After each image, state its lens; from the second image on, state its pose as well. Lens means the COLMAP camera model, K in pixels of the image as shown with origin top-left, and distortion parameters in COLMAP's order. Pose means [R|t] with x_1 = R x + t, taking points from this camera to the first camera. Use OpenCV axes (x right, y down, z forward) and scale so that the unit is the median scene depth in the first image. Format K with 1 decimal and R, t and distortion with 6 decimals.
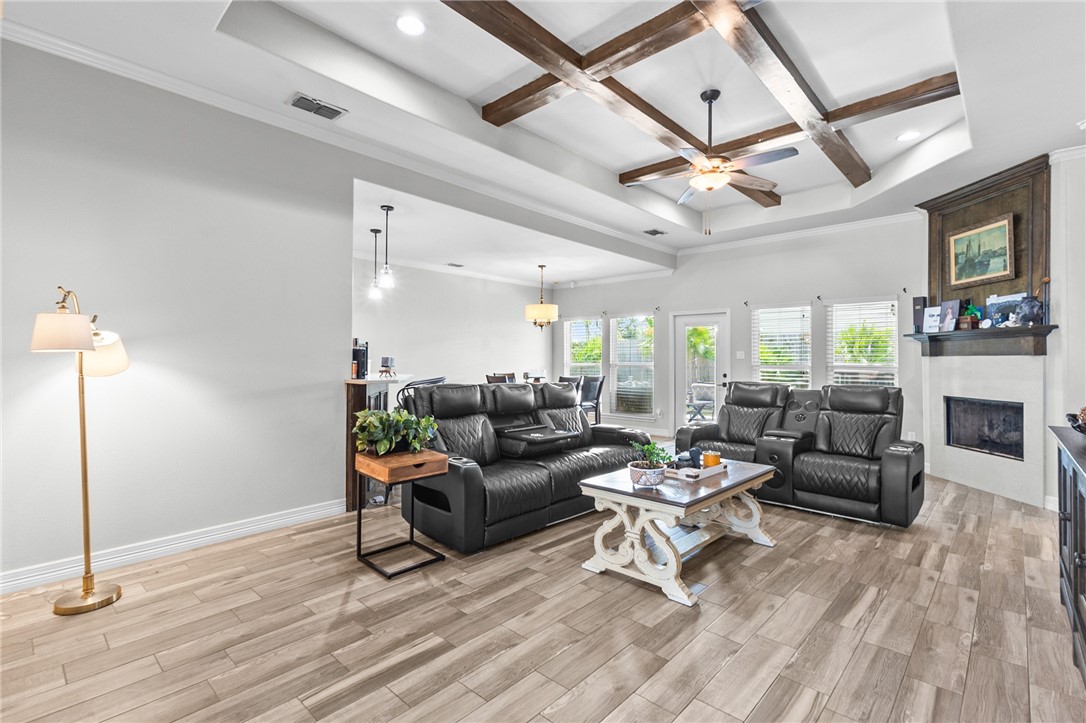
lens RADIAL K [[505.9, 0, 539.9], [0, 505.9, 357.7], [0, 0, 1]] dist [0.025912, -0.006922]
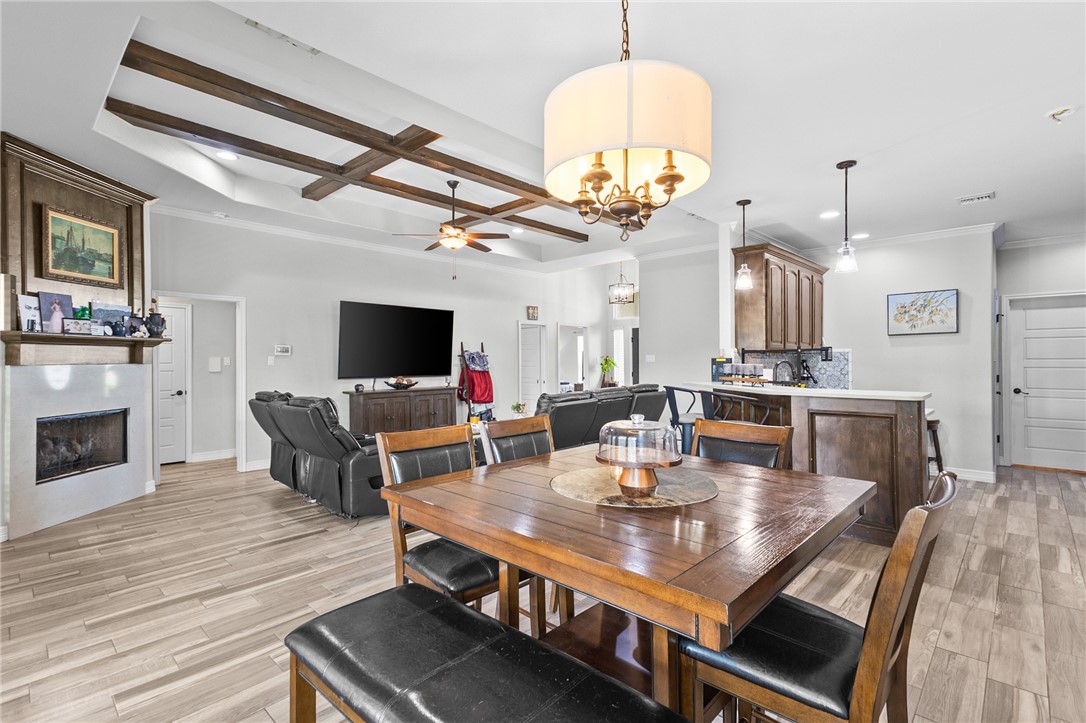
lens RADIAL K [[505.9, 0, 539.9], [0, 505.9, 357.7], [0, 0, 1]] dist [0.025912, -0.006922]
pose [[-0.999896, 0.002819, 0.014128, 0.049333], [0.002723, 0.999973, -0.006781, -0.005609], [-0.014147, -0.006742, -0.999877, 1.776445]]
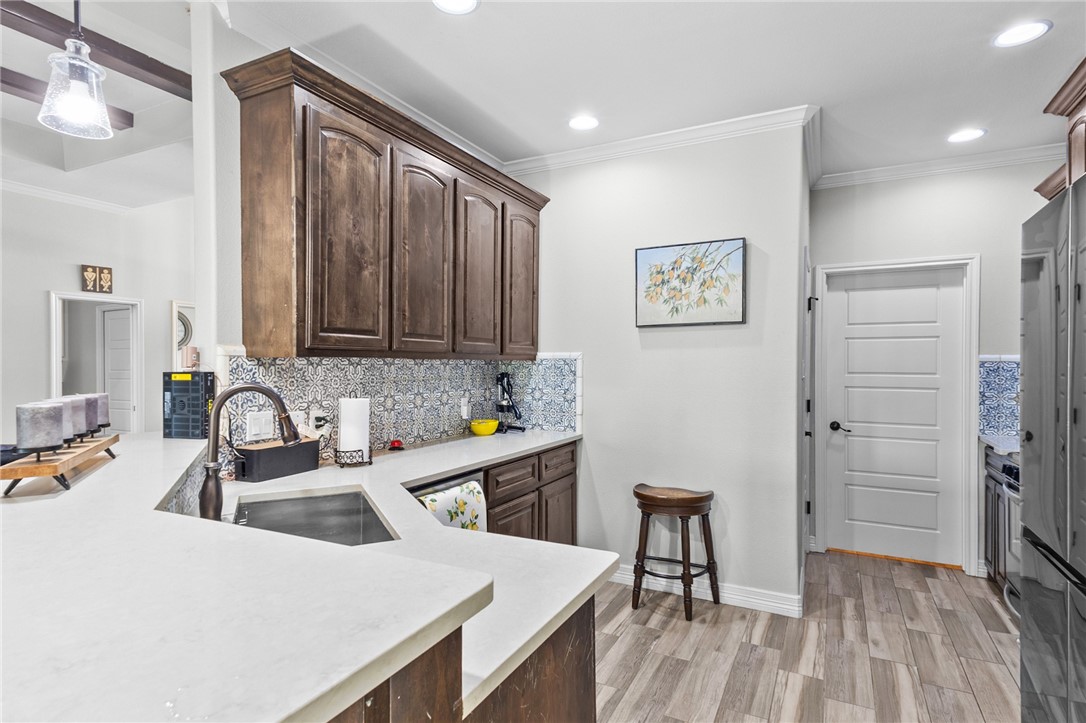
lens RADIAL K [[575.0, 0, 542.6], [0, 575.0, 371.8], [0, 0, 1]] dist [0.046468, -0.000335]
pose [[-0.963014, -0.000082, -0.269453, -0.419979], [-0.002275, 0.999967, 0.007829, -0.014088], [0.269443, 0.008152, -0.962982, 1.247846]]
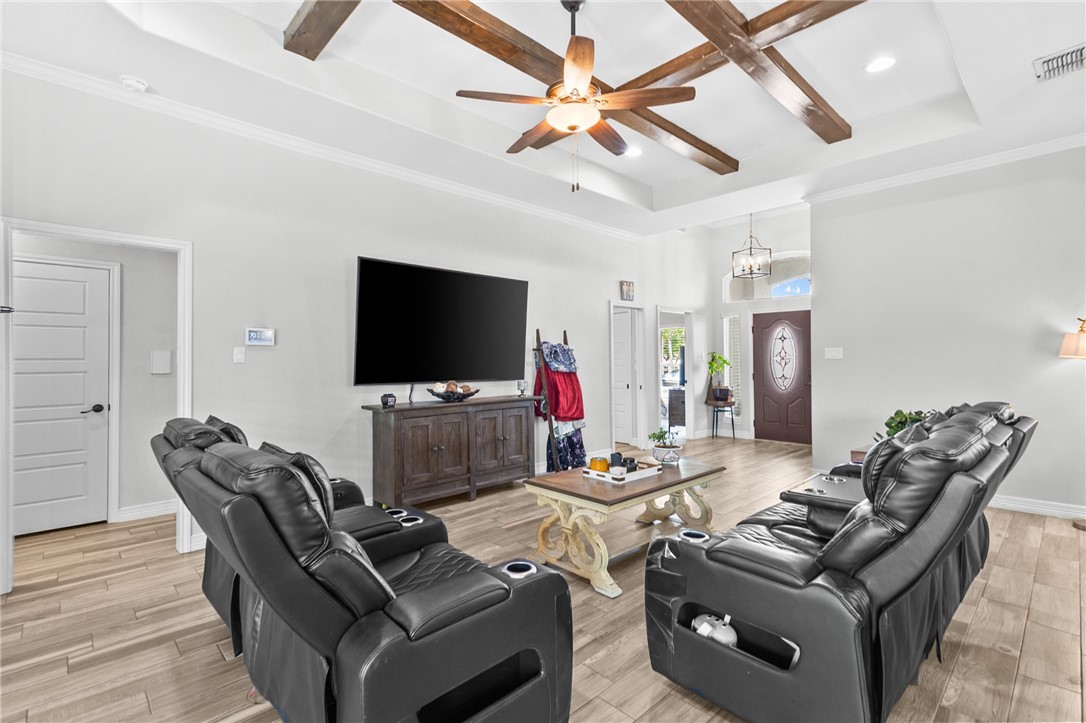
lens RADIAL K [[505.9, 0, 539.9], [0, 505.9, 357.7], [0, 0, 1]] dist [0.025912, -0.006922]
pose [[-0.997961, 0.004453, 0.063671, 0.246270], [0.003869, 0.999949, -0.009289, 0.004046], [-0.063709, -0.009024, -0.997928, 1.251344]]
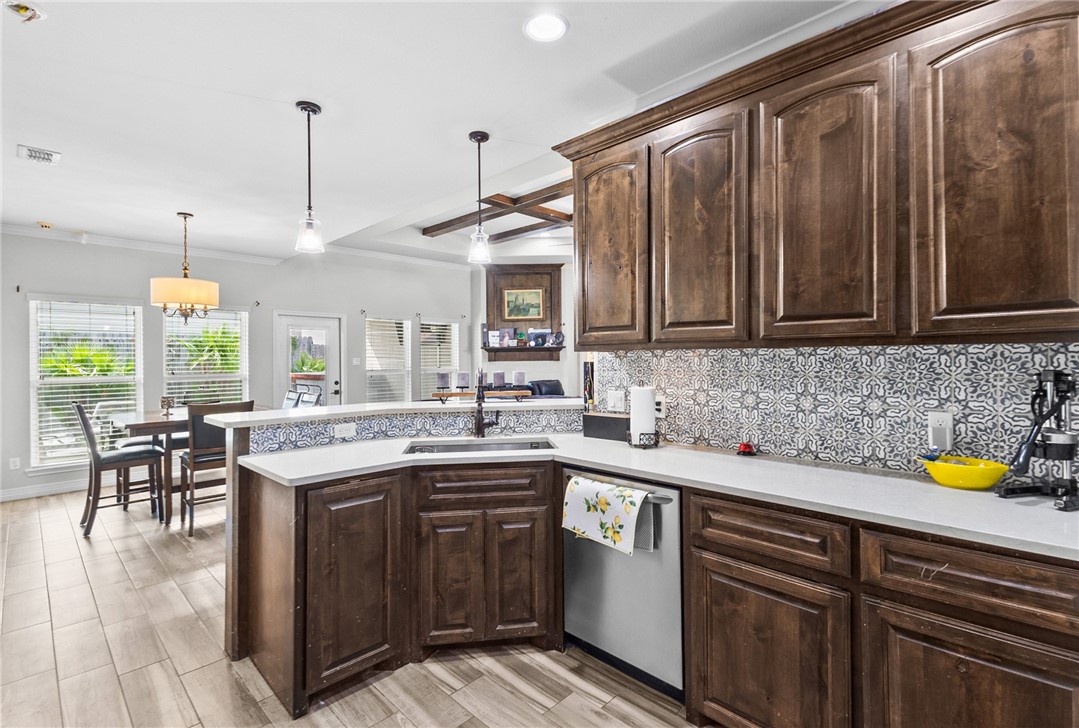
lens RADIAL K [[510.0, 0, 538.2], [0, 510.0, 358.9], [0, 0, 1]] dist [0.022262, 0.000025]
pose [[0.044664, -0.004335, 0.998993, -0.872304], [0.004815, 0.999980, 0.004124, -0.016221], [-0.998990, 0.004626, 0.044684, 0.821998]]
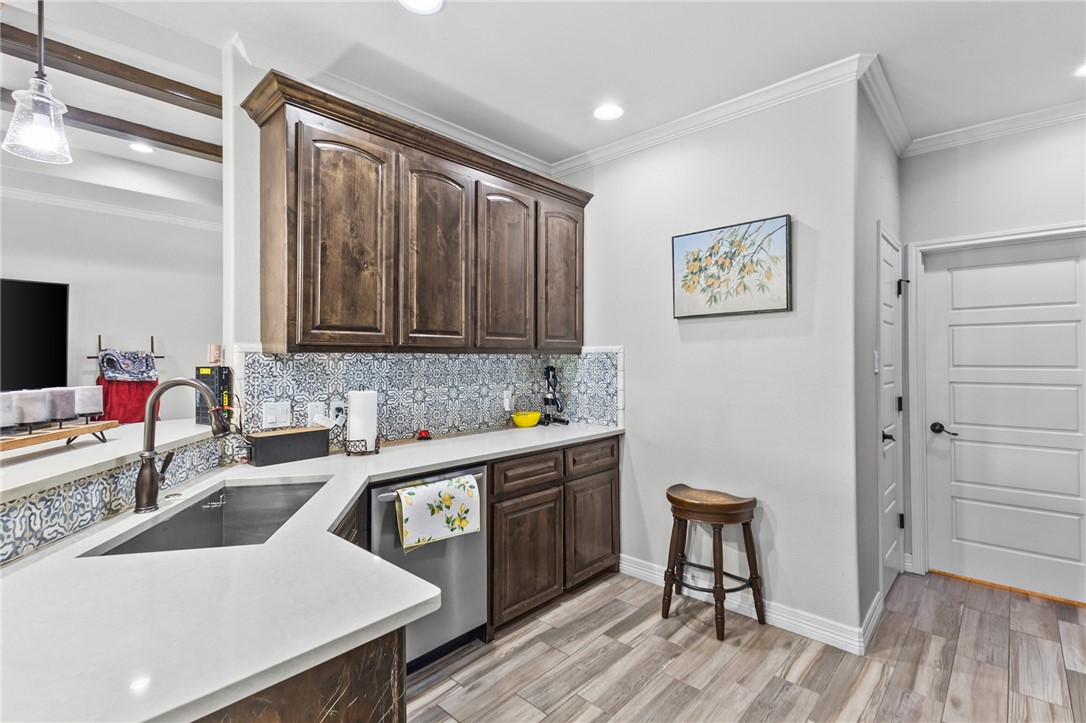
lens RADIAL K [[505.9, 0, 539.9], [0, 505.9, 357.7], [0, 0, 1]] dist [0.025912, -0.006922]
pose [[-0.999984, 0.002170, 0.005242, -0.557618], [0.002135, 0.999975, -0.006795, -0.014208], [-0.005257, -0.006784, -0.999963, 1.194485]]
